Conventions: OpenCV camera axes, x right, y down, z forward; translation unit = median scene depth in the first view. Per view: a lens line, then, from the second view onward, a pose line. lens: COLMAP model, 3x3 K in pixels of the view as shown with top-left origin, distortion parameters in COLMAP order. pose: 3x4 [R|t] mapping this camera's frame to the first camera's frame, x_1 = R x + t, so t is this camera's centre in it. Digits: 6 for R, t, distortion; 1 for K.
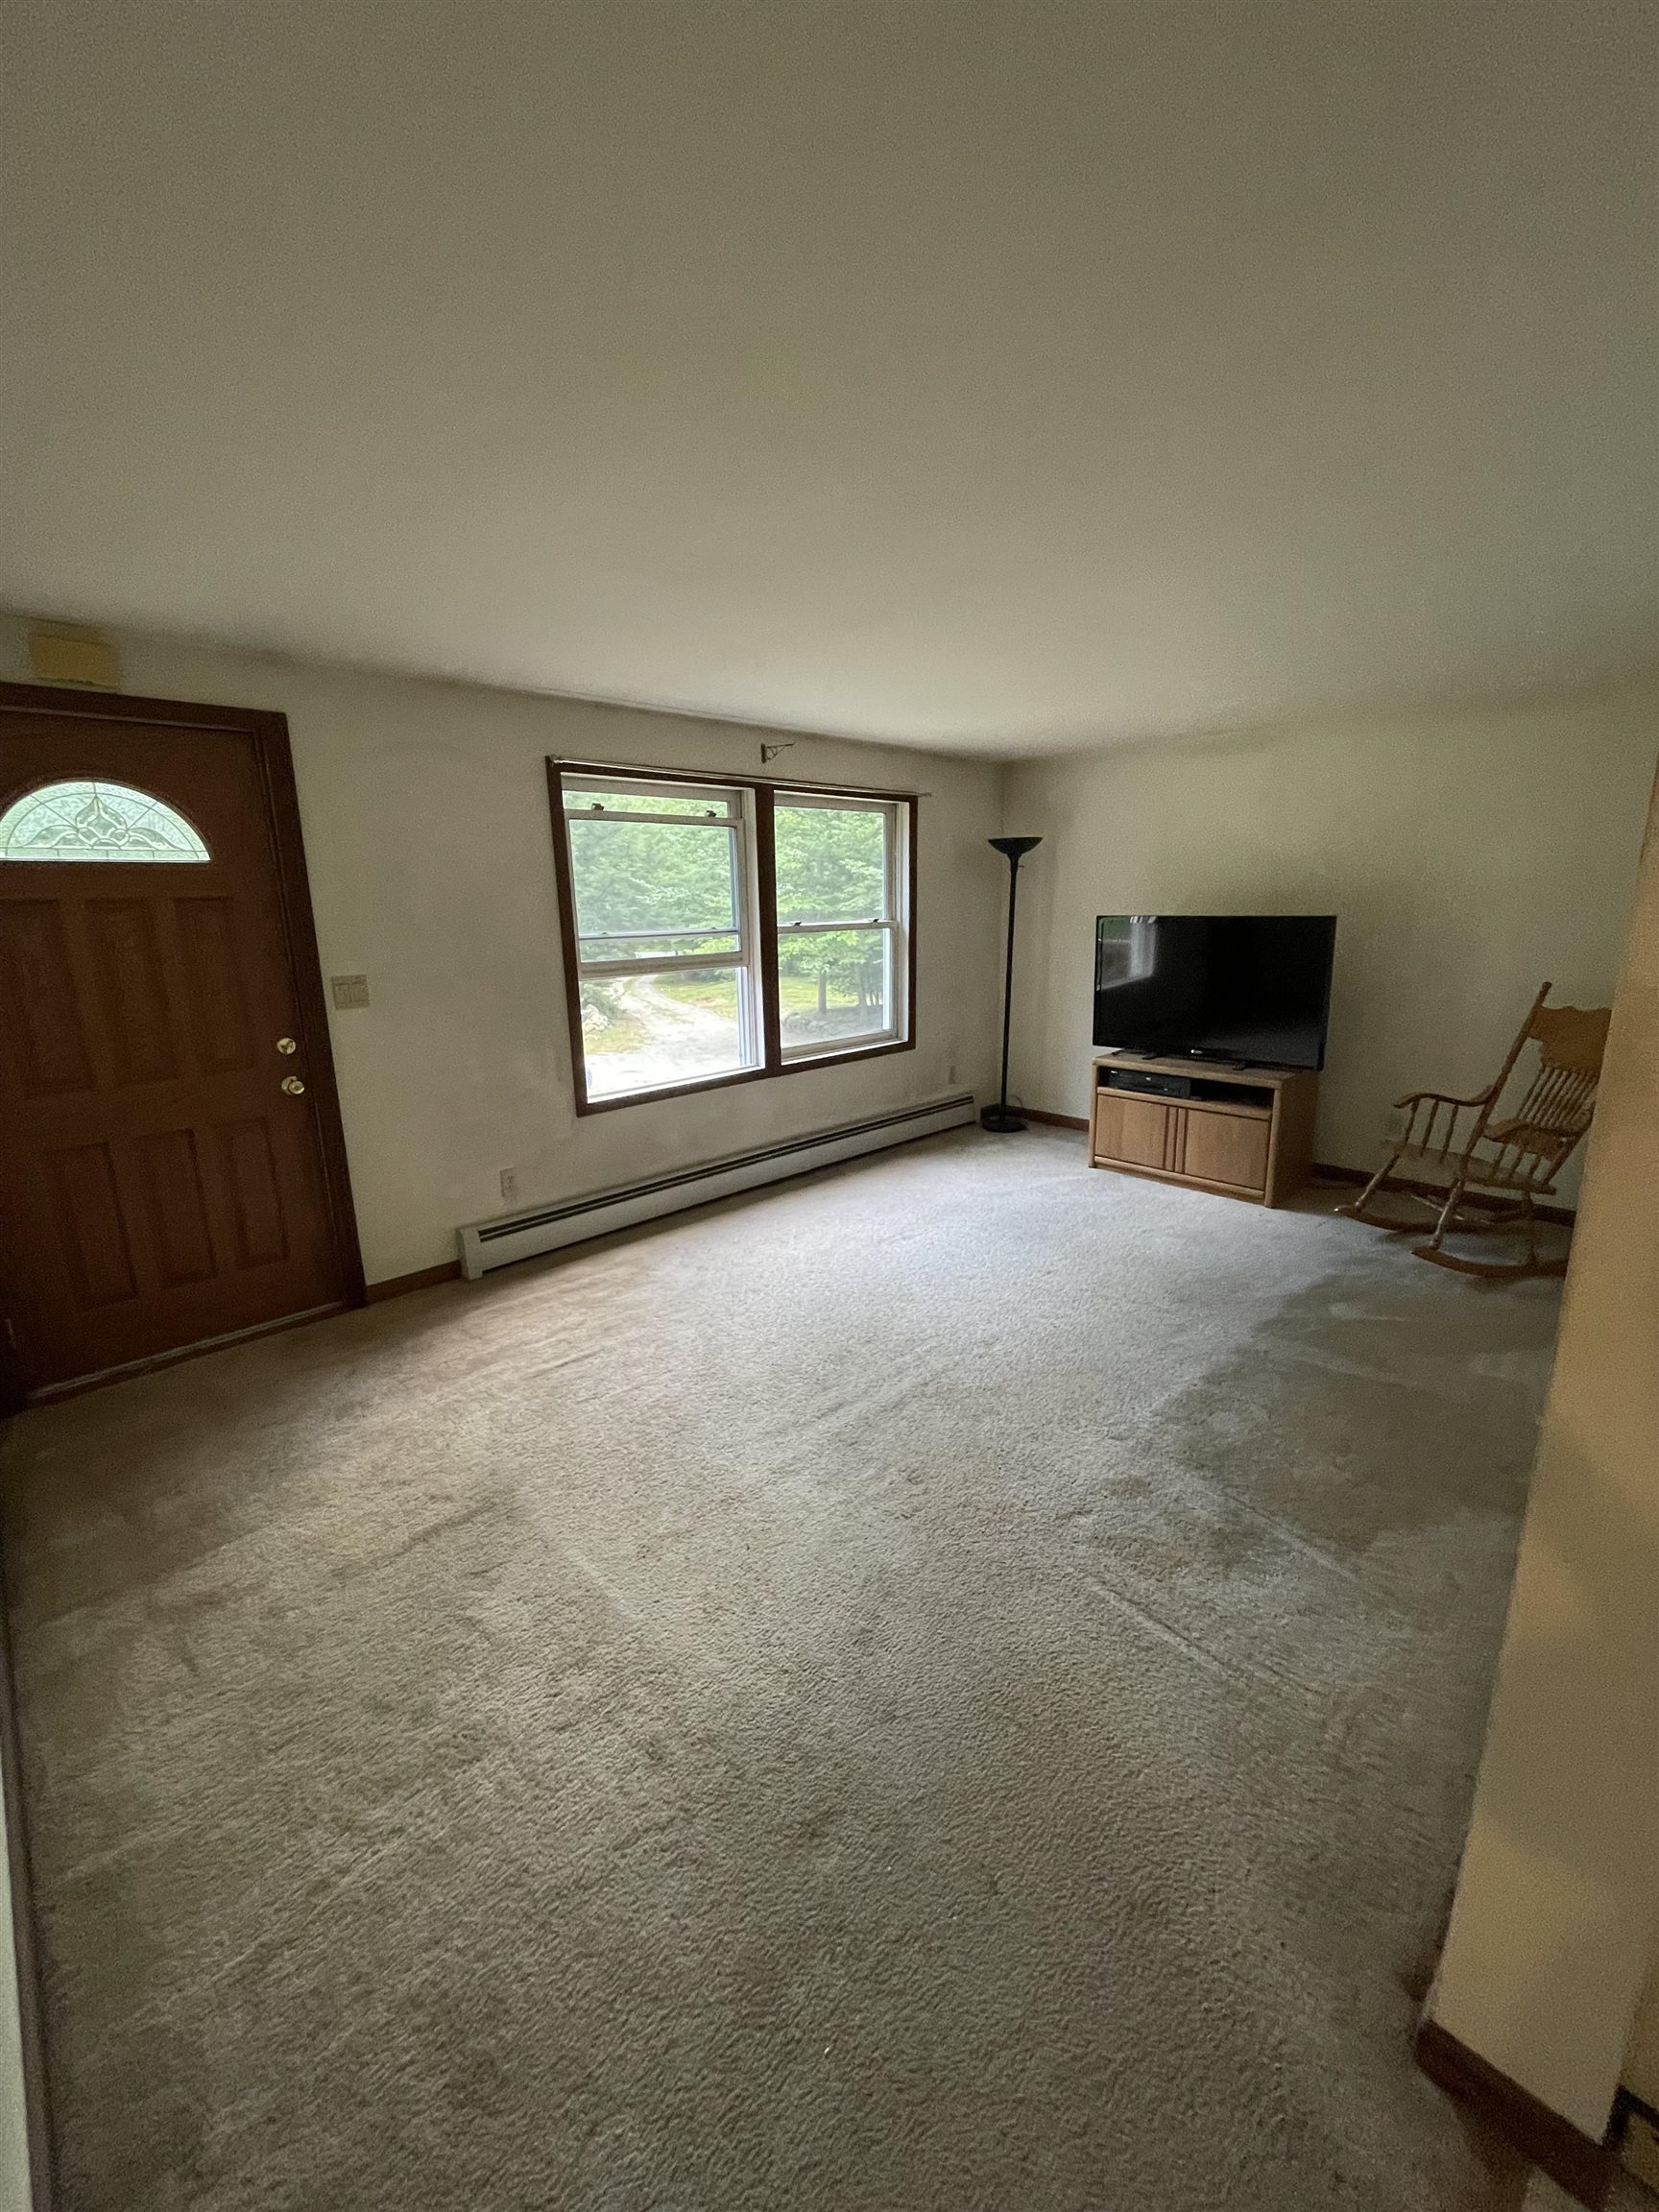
lens RADIAL K [[887.9, 0, 829.5], [0, 887.9, 1106.0], [0, 0, 1]] dist [-0.000024, -0.000018]
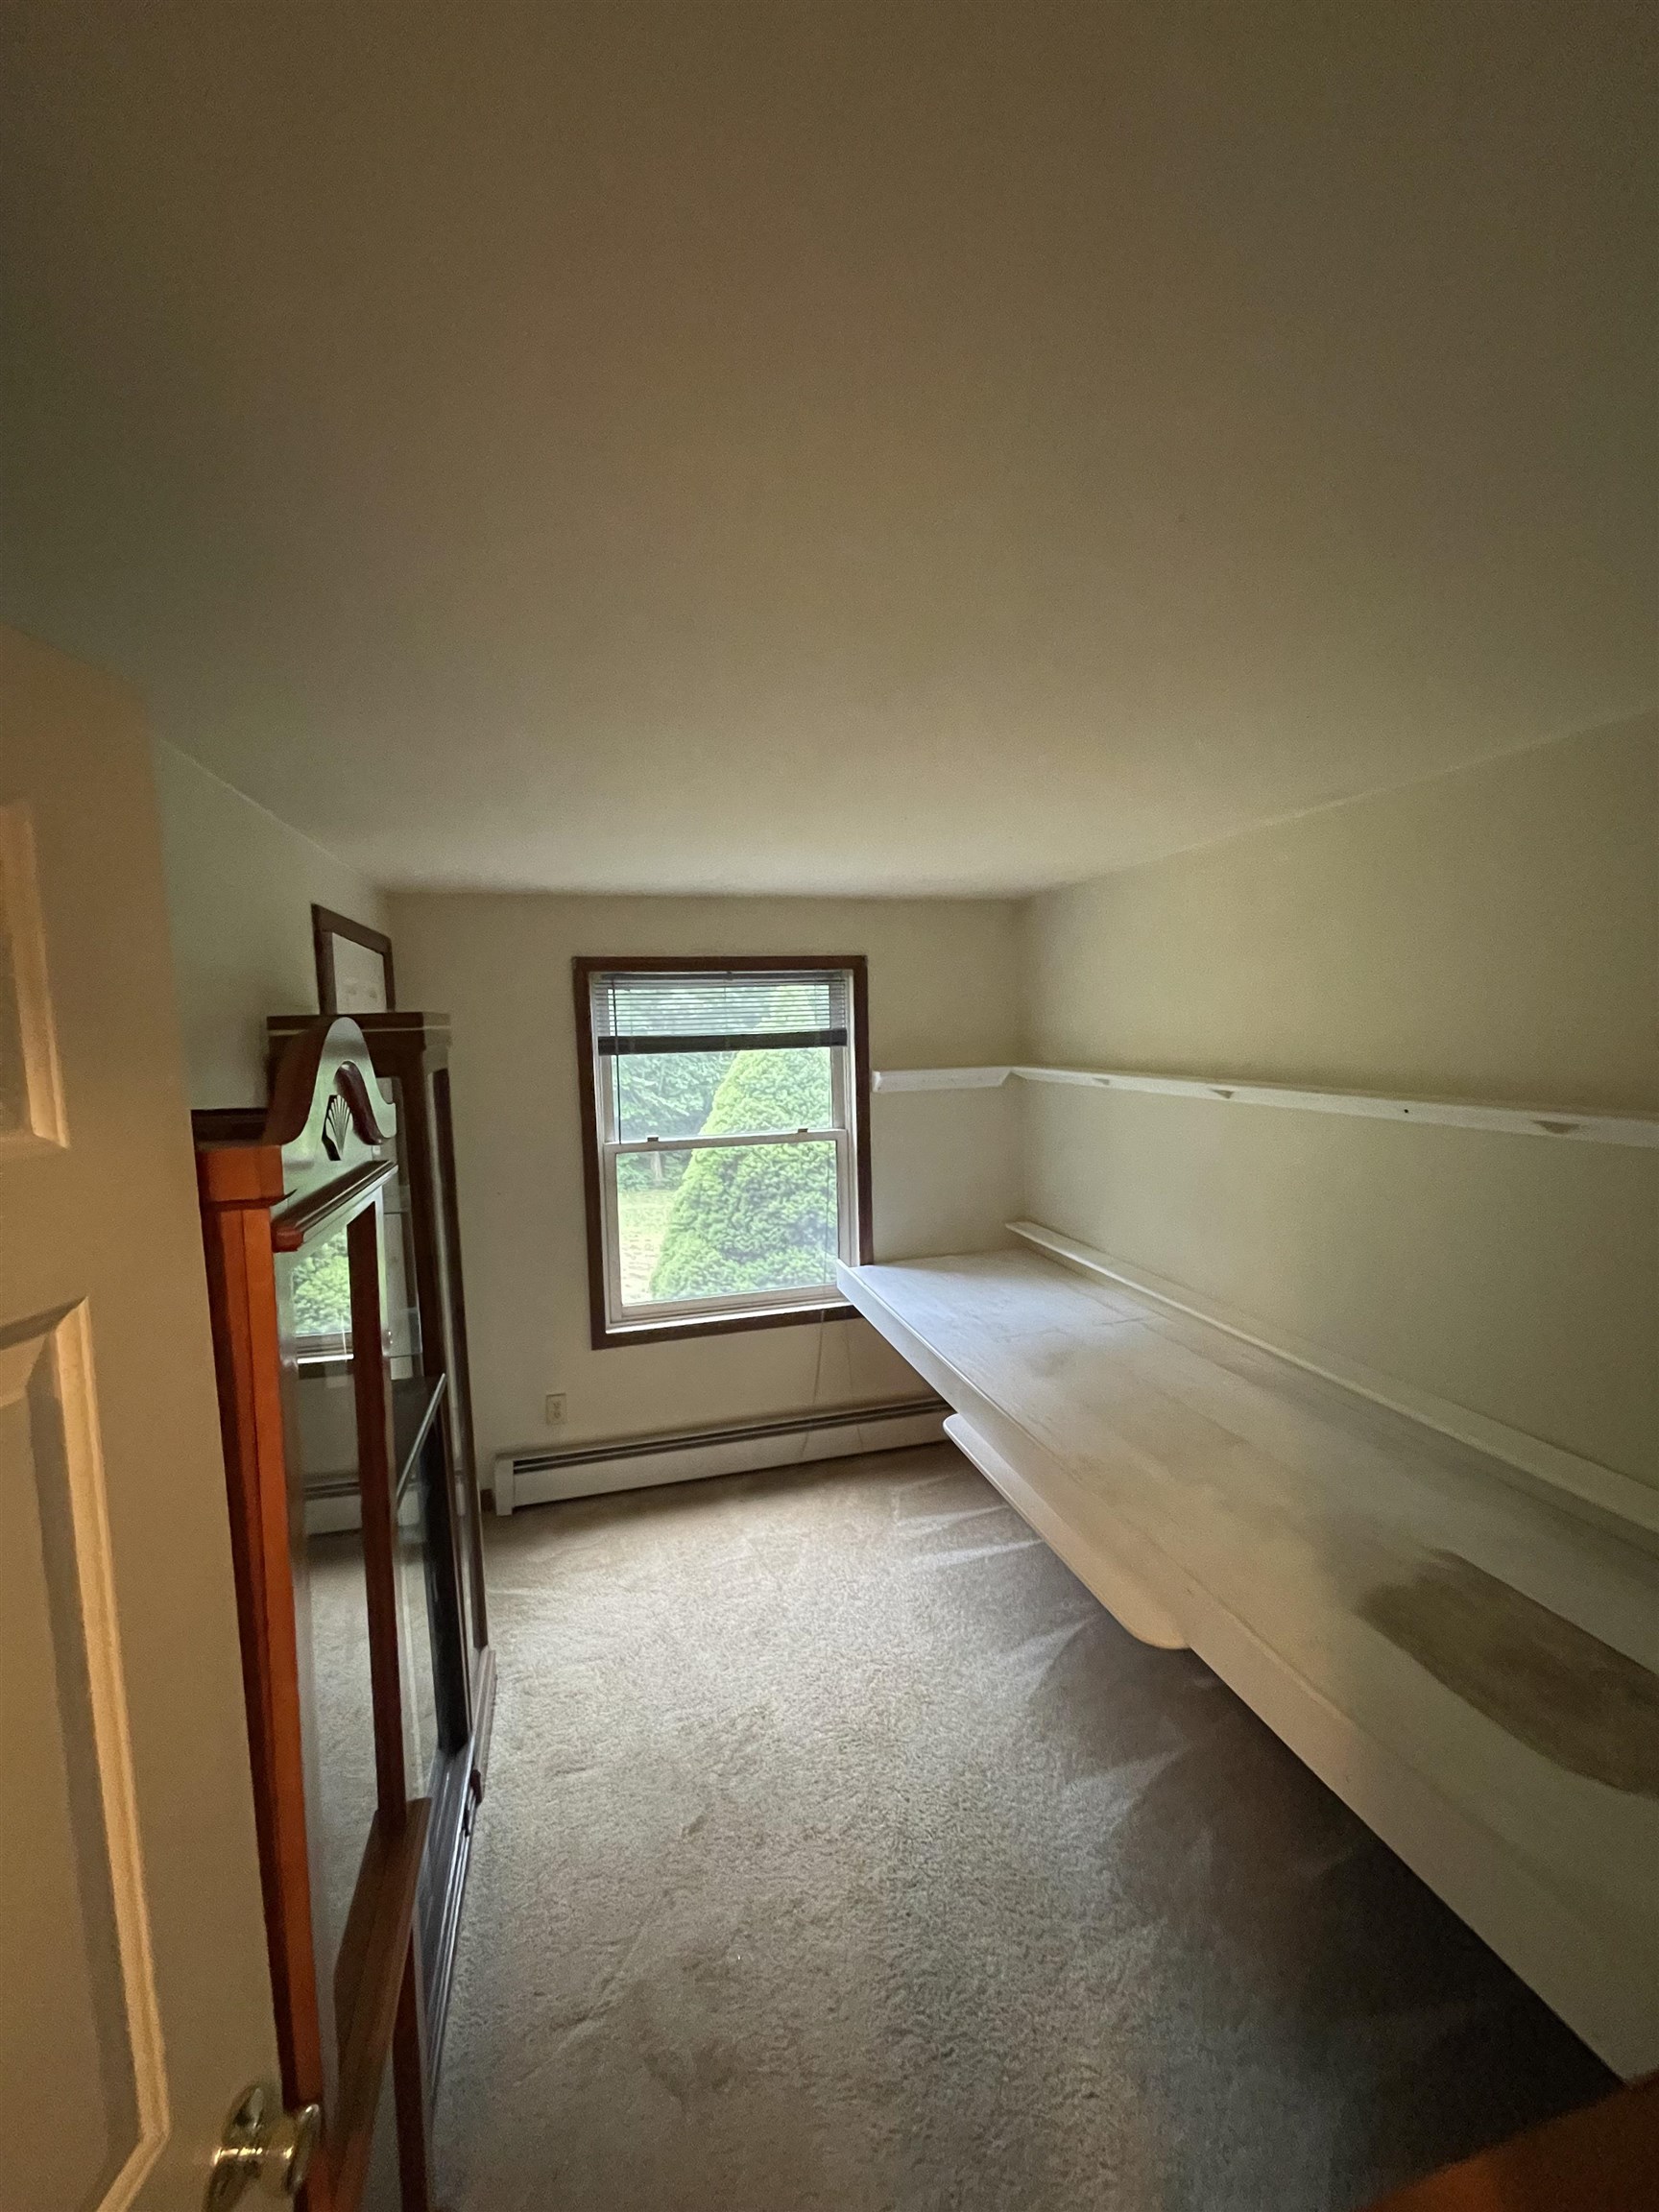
lens RADIAL K [[887.9, 0, 829.5], [0, 887.9, 1106.0], [0, 0, 1]] dist [-0.000024, -0.000018]
pose [[0.875510, -0.010296, -0.483090, 0.341790], [-0.085076, 0.980870, -0.175089, -0.086381], [0.475652, 0.194391, 0.857885, 0.318523]]
